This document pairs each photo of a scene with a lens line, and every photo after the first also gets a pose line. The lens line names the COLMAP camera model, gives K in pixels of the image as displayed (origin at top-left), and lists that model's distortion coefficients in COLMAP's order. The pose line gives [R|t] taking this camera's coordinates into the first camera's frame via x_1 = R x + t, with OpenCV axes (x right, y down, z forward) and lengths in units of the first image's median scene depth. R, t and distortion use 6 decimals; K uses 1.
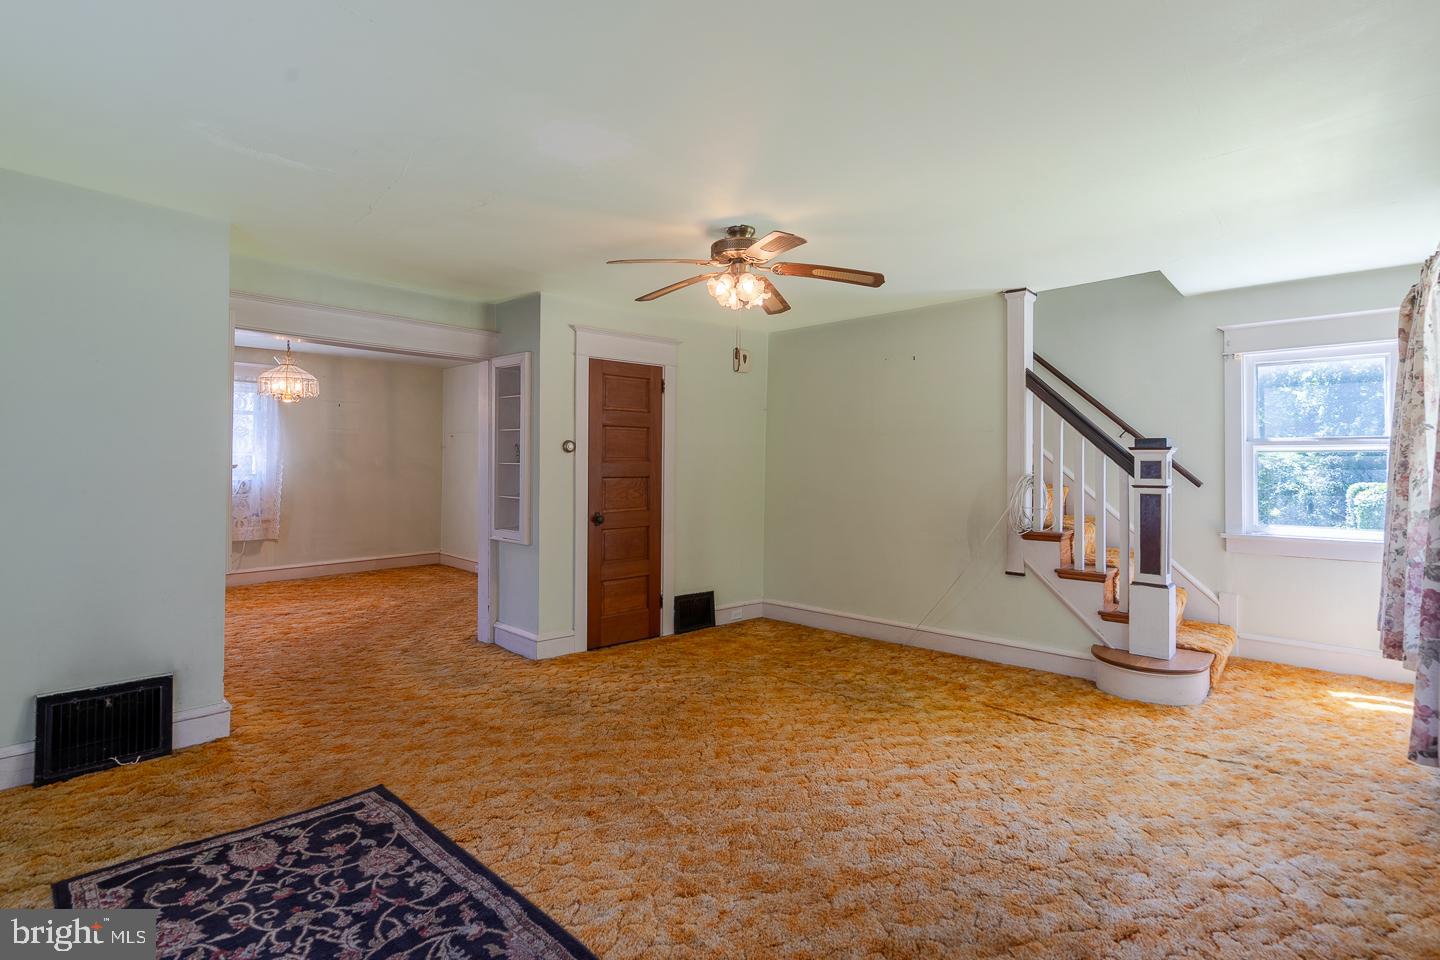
lens RADIAL K [[660.5, 0, 707.3], [0, 660.5, 470.1], [0, 0, 1]] dist [-0.002252, 0.001535]
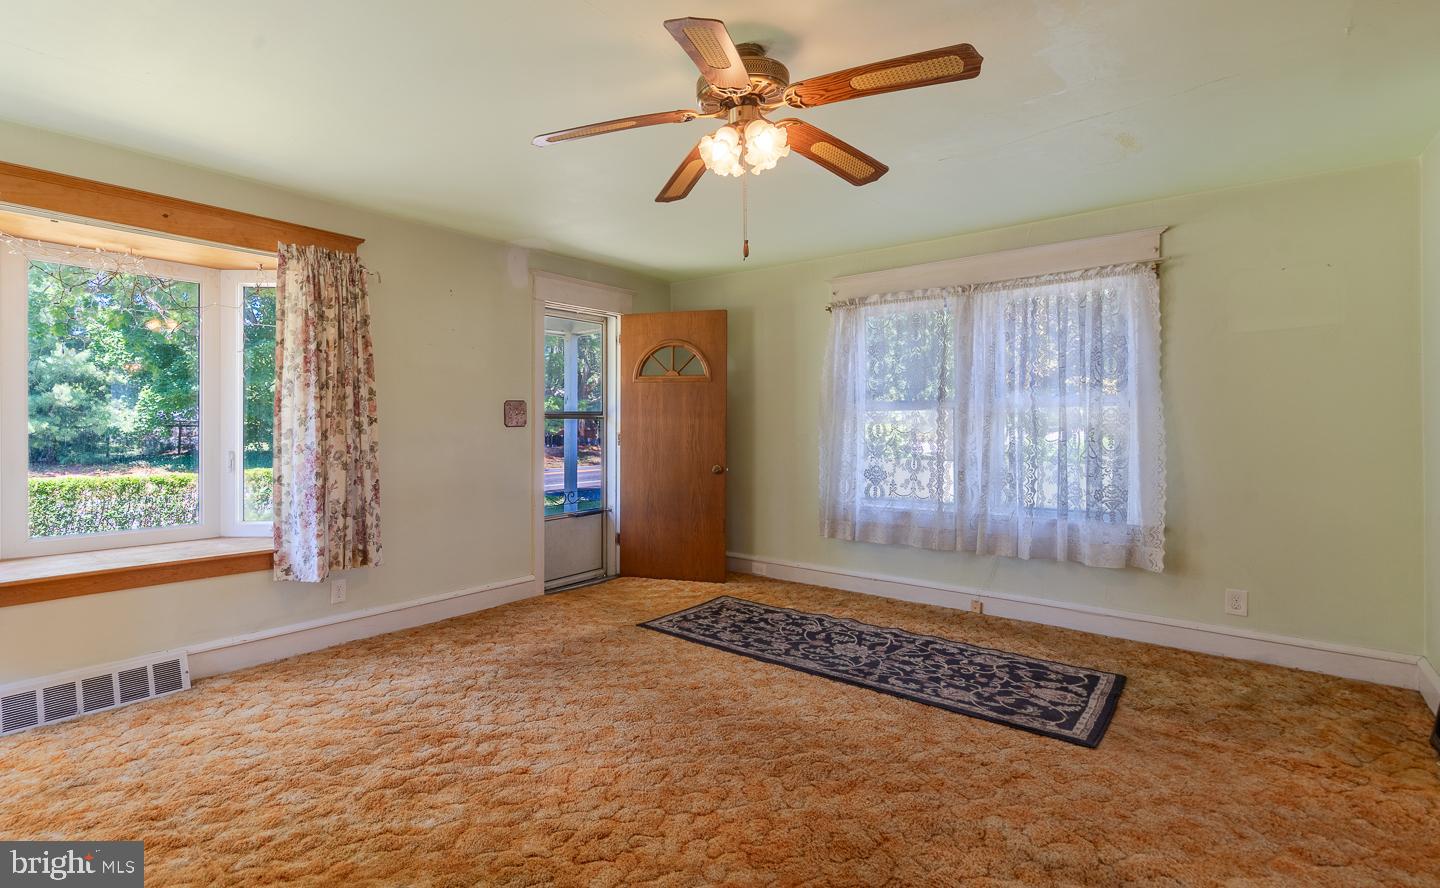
lens RADIAL K [[693.4, 0, 600.5], [0, 693.4, 429.3], [0, 0, 1]] dist [-0.003914, 0.000195]
pose [[-0.999944, -0.000708, -0.010555, 0.287003], [-0.000788, 0.999972, 0.007493, 0.009506], [0.010549, 0.007501, -0.999916, 2.438119]]
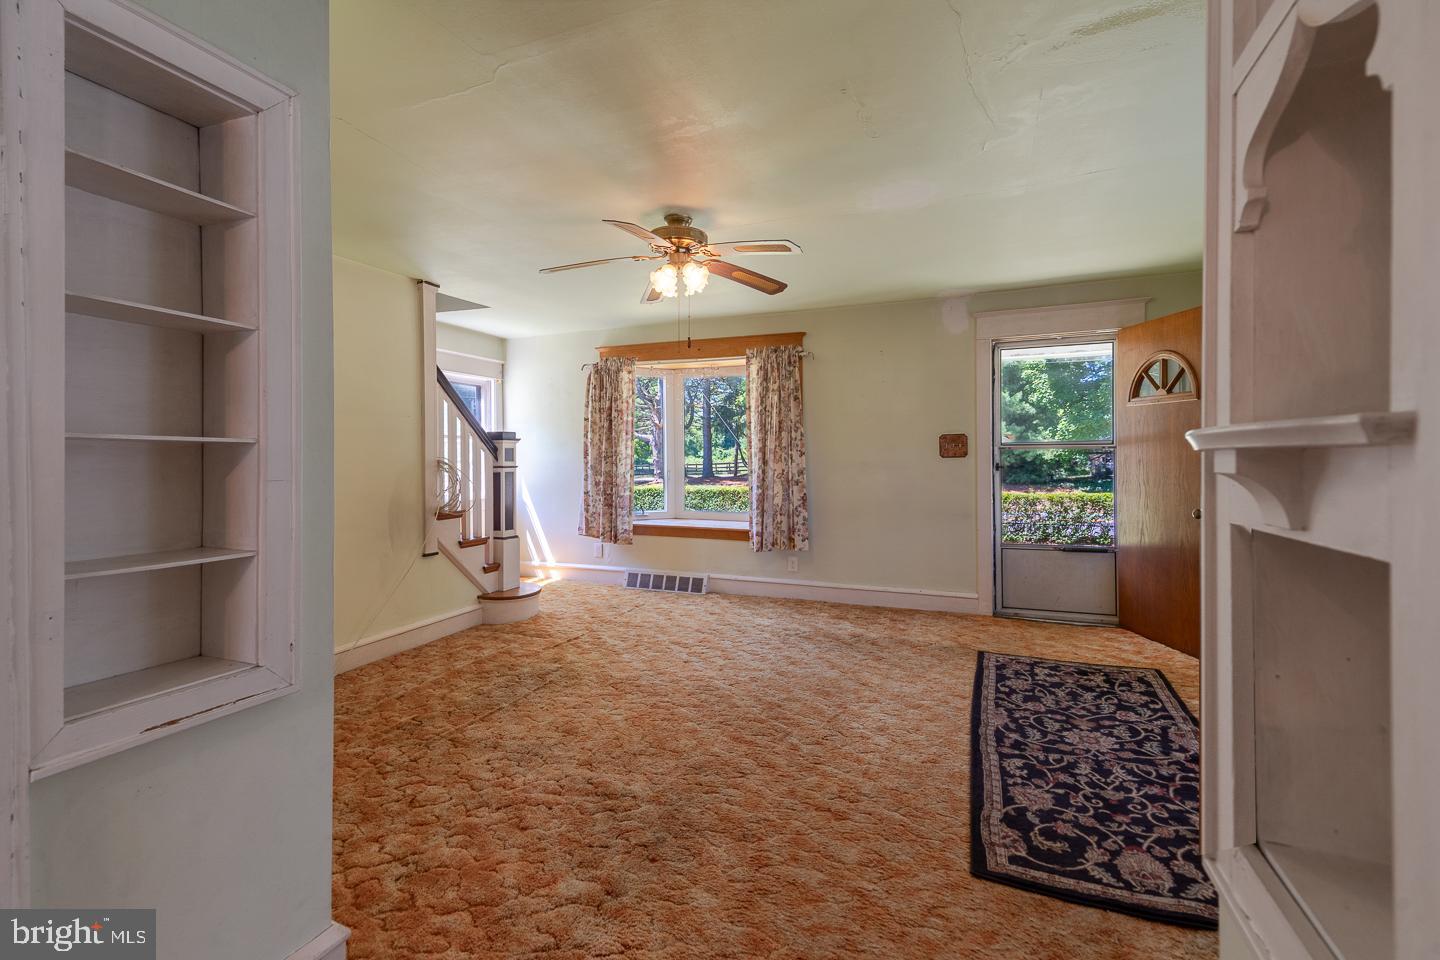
lens RADIAL K [[651.8, 0, 709.3], [0, 651.8, 457.9], [0, 0, 1]] dist [0.029035, -0.000082]
pose [[-0.353298, -0.005158, 0.935497, -1.333974], [0.007666, 0.999935, 0.008409, -0.005695], [-0.935480, 0.010142, -0.353235, 1.883417]]
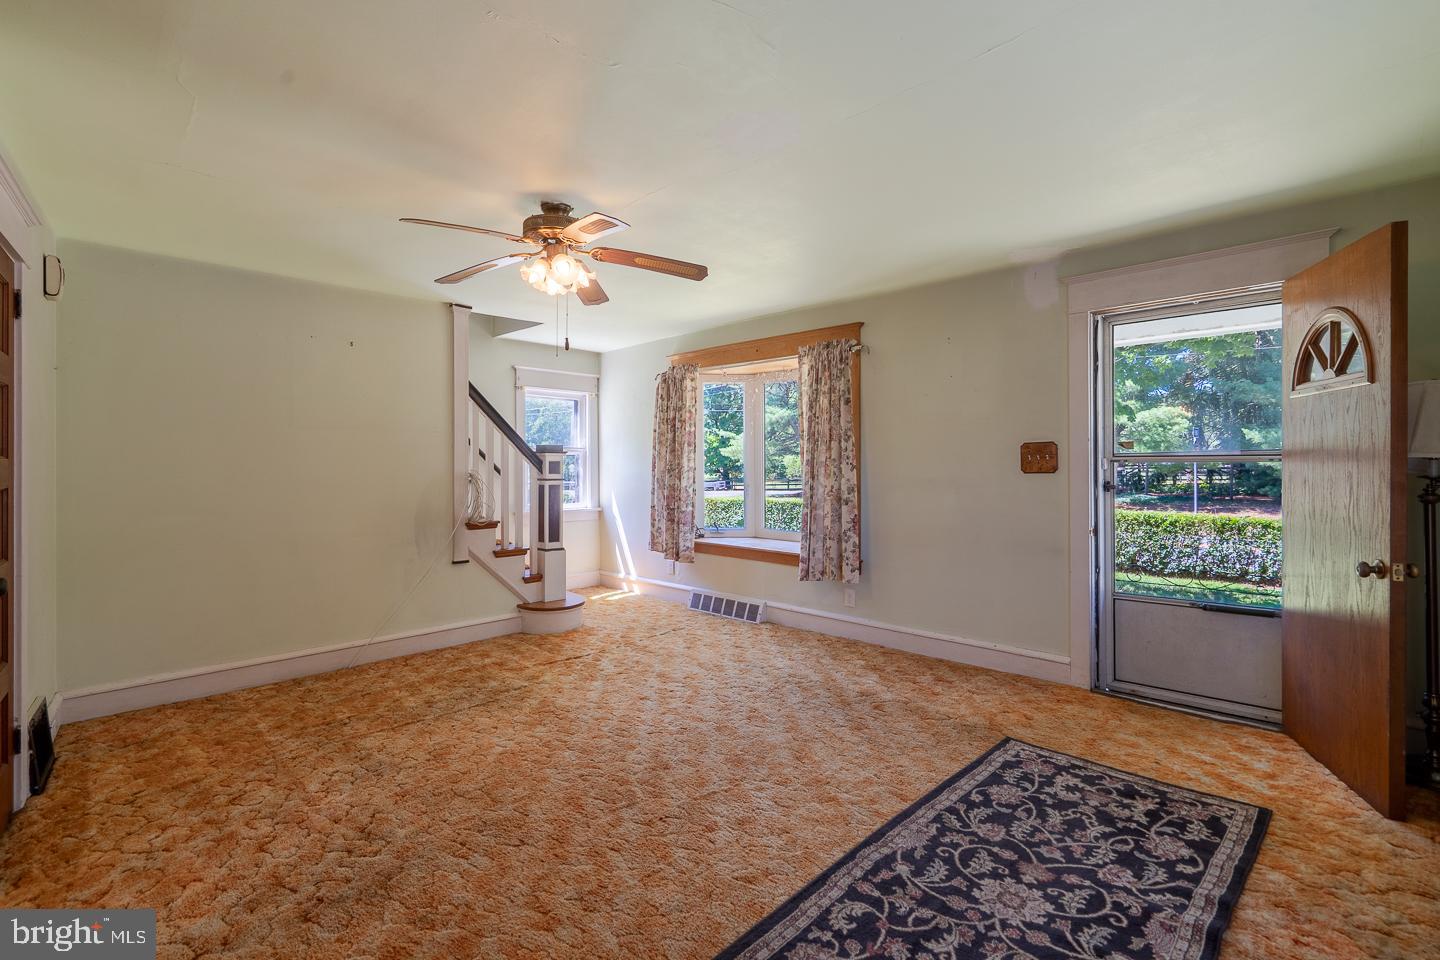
lens RADIAL K [[660.5, 0, 707.3], [0, 660.5, 470.1], [0, 0, 1]] dist [-0.002252, 0.001535]
pose [[0.032839, -0.007730, 0.999431, -1.257142], [0.005893, 0.999954, 0.007540, -0.008146], [-0.999443, 0.005642, 0.032883, 1.079405]]
